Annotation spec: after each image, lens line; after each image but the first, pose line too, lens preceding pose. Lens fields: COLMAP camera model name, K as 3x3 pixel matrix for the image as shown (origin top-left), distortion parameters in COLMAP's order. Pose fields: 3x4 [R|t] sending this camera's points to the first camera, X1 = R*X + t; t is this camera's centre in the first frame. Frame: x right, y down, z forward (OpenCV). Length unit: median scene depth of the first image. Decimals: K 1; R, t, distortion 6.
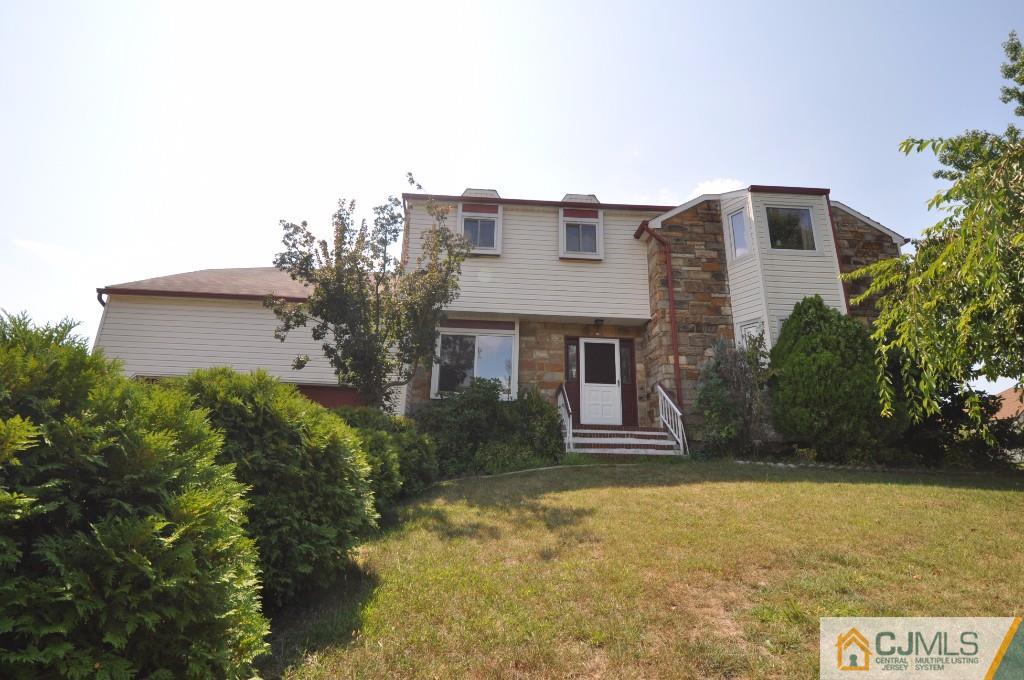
lens RADIAL K [[447.5, 0, 513.6], [0, 447.5, 347.9], [0, 0, 1]] dist [0.002332, -0.014896]
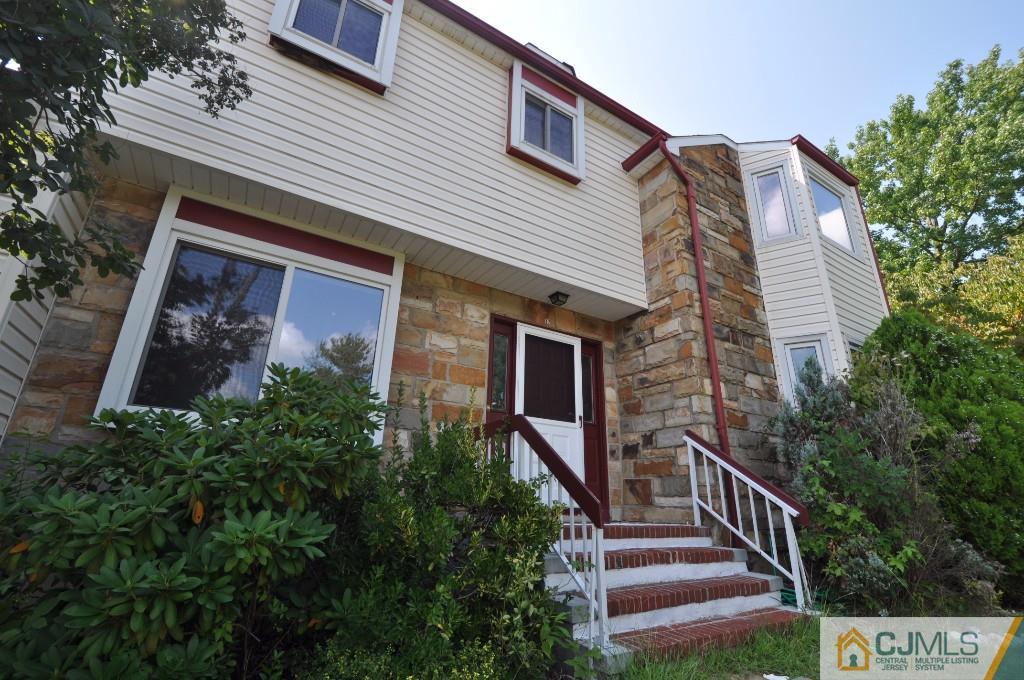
lens RADIAL K [[445.7, 0, 513.3], [0, 445.7, 347.6], [0, 0, 1]] dist [0.003256, -0.016751]
pose [[0.882907, 0.150152, 0.444893, -0.097028], [-0.124782, 0.988453, -0.085970, 0.064535], [-0.452664, 0.020389, 0.891448, 0.770317]]
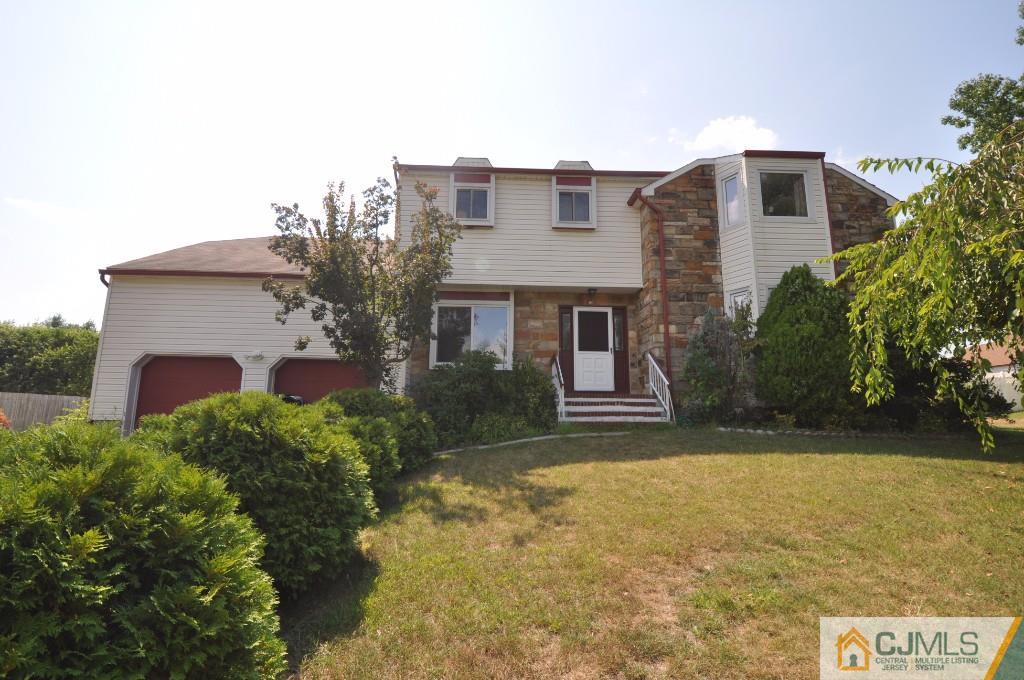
lens RADIAL K [[445.7, 0, 513.3], [0, 445.7, 347.6], [0, 0, 1]] dist [0.003256, -0.016751]
pose [[0.999808, -0.018561, -0.006331, 0.021040], [0.019122, 0.994311, 0.104788, -0.053332], [0.004350, -0.104889, 0.994474, -0.029800]]
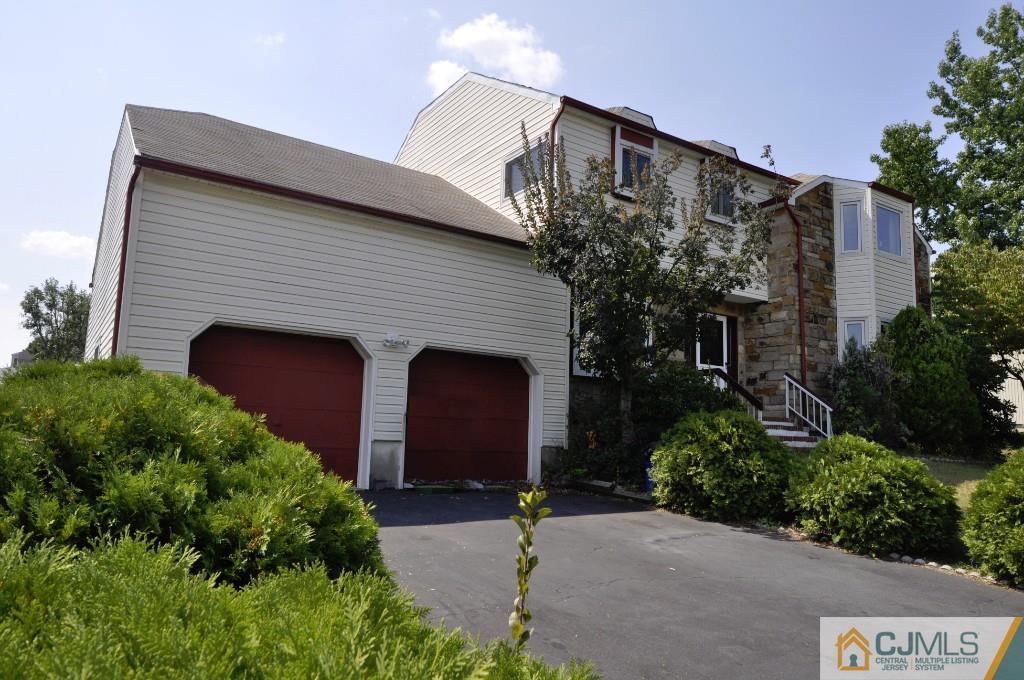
lens RADIAL K [[658.5, 0, 507.8], [0, 658.5, 356.4], [0, 0, 1]] dist [-0.006811, -0.003639]
pose [[0.871215, 0.057466, 0.487527, -1.090138], [-0.135409, 0.982727, 0.126141, -0.066920], [-0.471857, -0.175912, 0.863948, 0.059589]]
